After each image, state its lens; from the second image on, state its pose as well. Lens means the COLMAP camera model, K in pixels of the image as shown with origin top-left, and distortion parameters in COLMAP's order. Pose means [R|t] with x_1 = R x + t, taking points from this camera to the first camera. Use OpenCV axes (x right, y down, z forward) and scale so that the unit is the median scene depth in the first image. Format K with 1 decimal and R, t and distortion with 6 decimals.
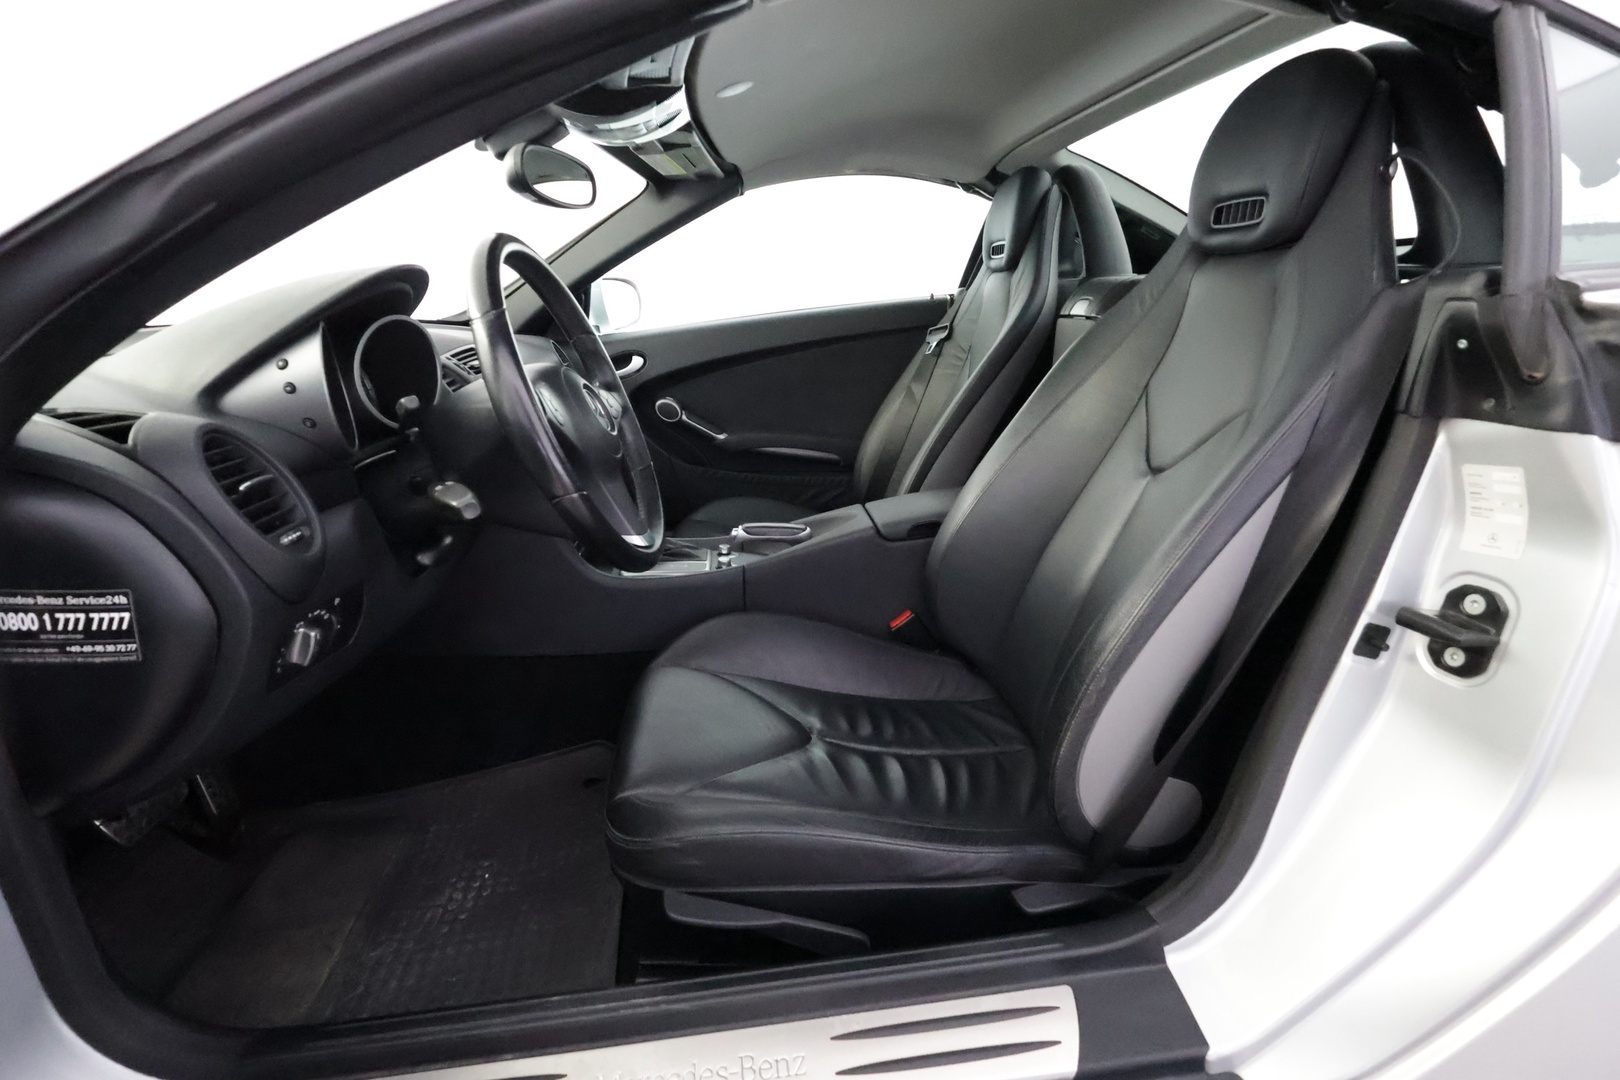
lens RADIAL K [[733.9, 0, 807.1], [0, 733.9, 545.6], [0, 0, 1]] dist [-0.004681, 0.000169]
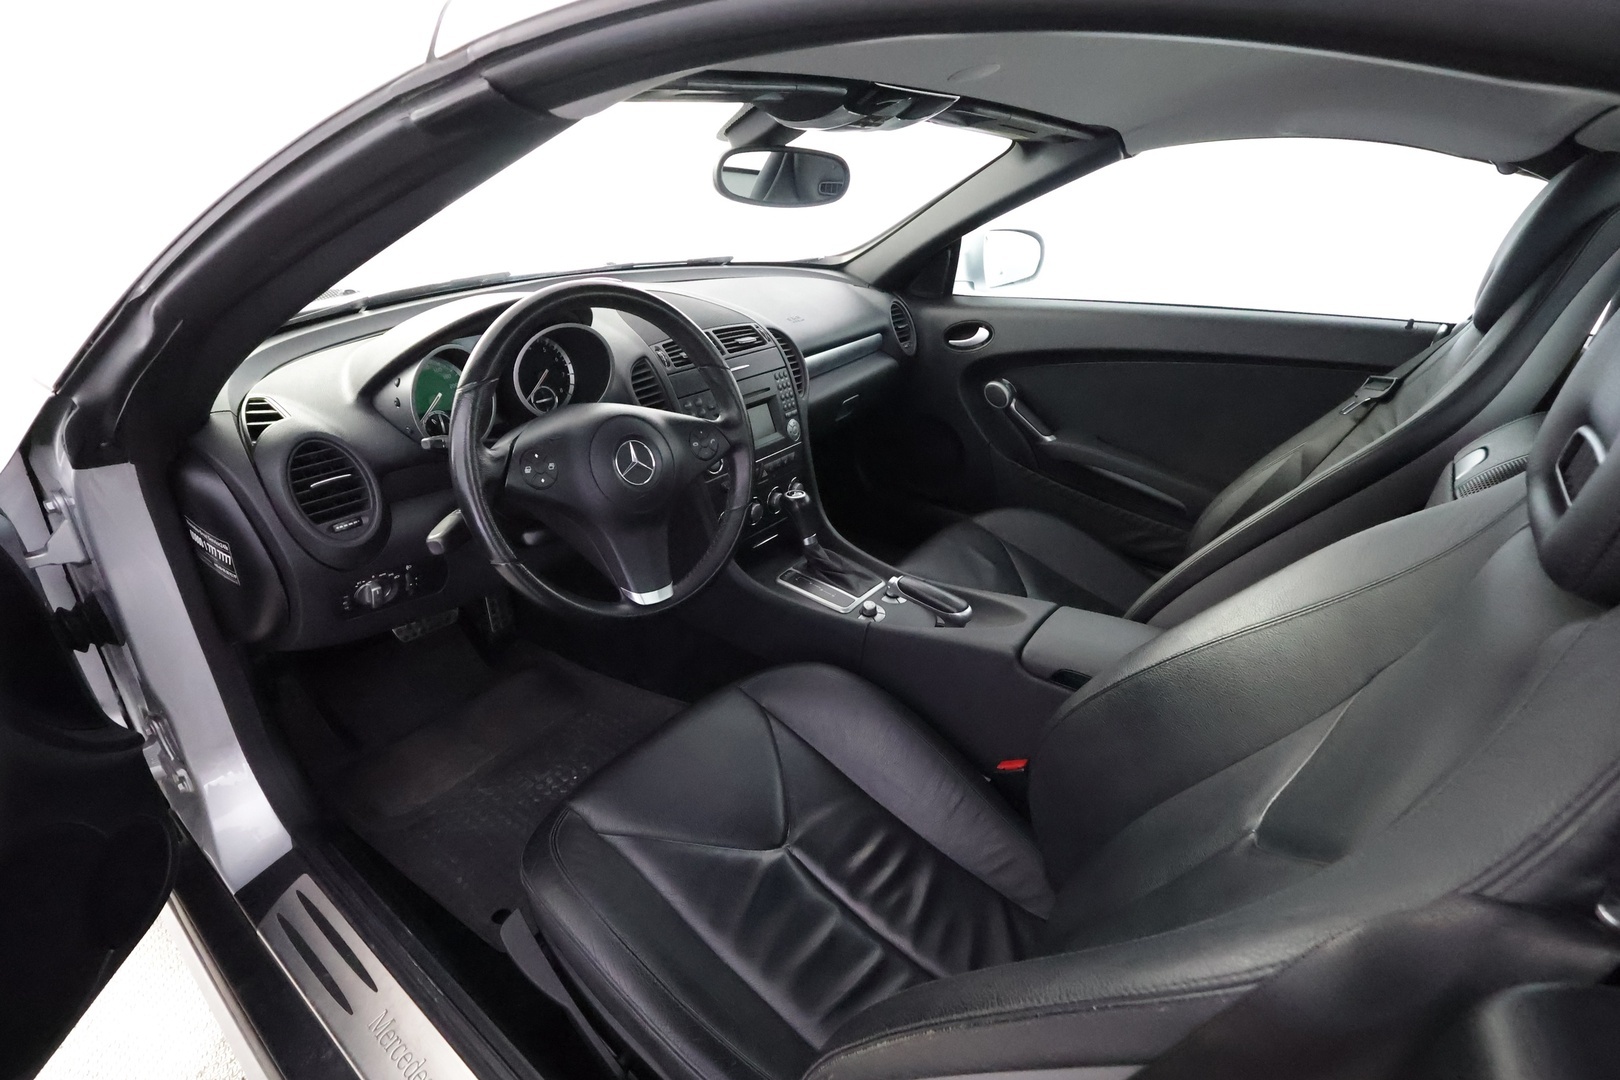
lens RADIAL K [[733.9, 0, 809.5], [0, 733.9, 552.3], [0, 0, 1]] dist [-0.004681, 0.000169]
pose [[0.734450, 0.367682, -0.570432, 0.243567], [-0.270138, 0.929452, 0.251284, -0.185984], [0.622582, -0.030461, 0.781961, 0.169949]]
